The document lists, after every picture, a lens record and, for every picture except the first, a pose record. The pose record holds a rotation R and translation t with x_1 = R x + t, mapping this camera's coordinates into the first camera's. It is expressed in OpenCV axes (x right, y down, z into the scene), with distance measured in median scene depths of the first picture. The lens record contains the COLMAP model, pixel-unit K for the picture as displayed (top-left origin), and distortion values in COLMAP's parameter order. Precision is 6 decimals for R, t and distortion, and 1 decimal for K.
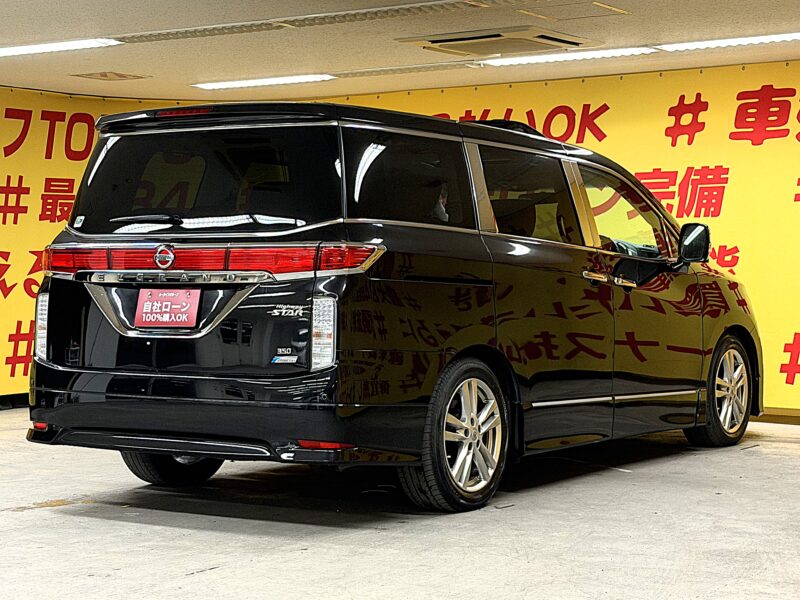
lens RADIAL K [[1590.8, 0, 442.6], [0, 1590.8, 298.4], [0, 0, 1]] dist [0.054456, 0.605077]
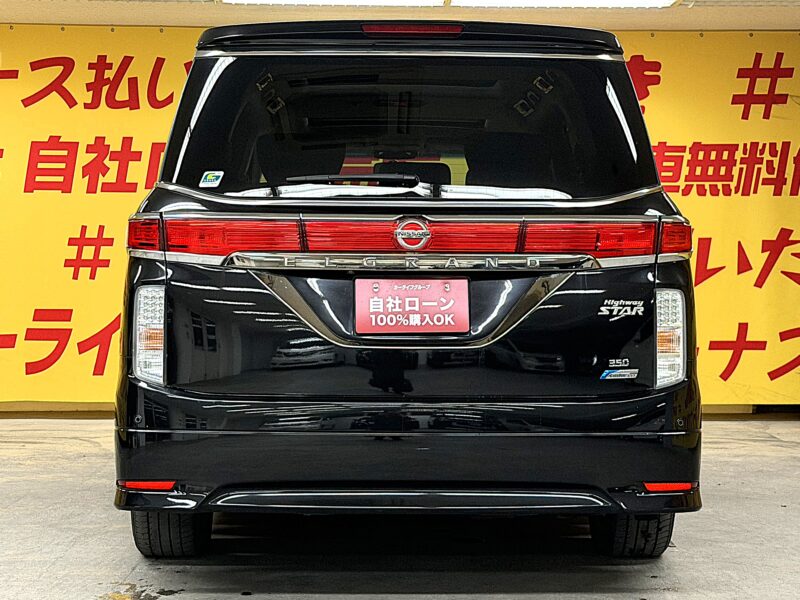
lens RADIAL K [[1590.8, 0, 442.6], [0, 1590.8, 298.4], [0, 0, 1]] dist [0.054456, 0.605077]
pose [[0.829015, -0.008346, 0.559164, -0.521551], [0.004094, 0.999952, 0.008856, -0.003327], [-0.559211, -0.005052, 0.829010, 0.387748]]
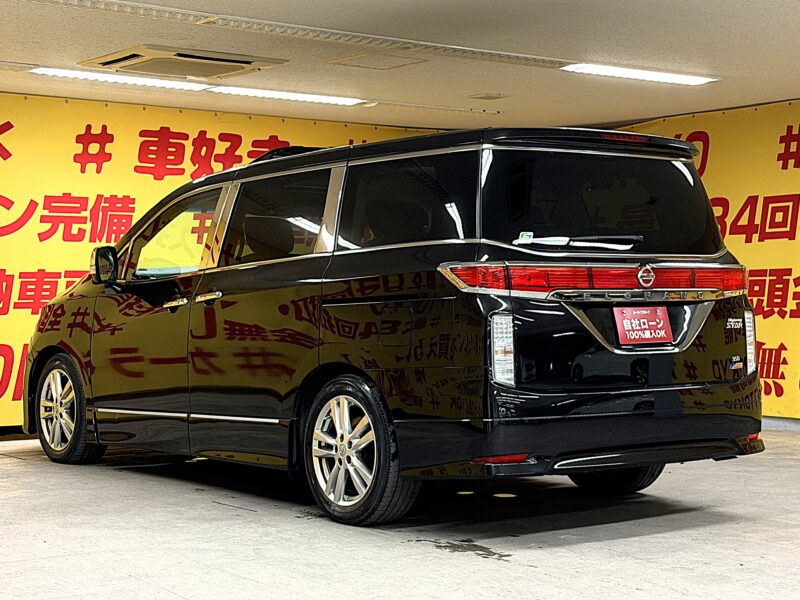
lens RADIAL K [[1403.0, 0, 400.0], [0, 1403.0, 300.0], [0, 0, 1]] dist [0.160723, 0.113933]
pose [[0.352912, -0.005466, 0.935641, -1.029757], [0.020526, 0.999788, -0.001902, -0.011166], [-0.935431, 0.019877, 0.352949, 0.775439]]
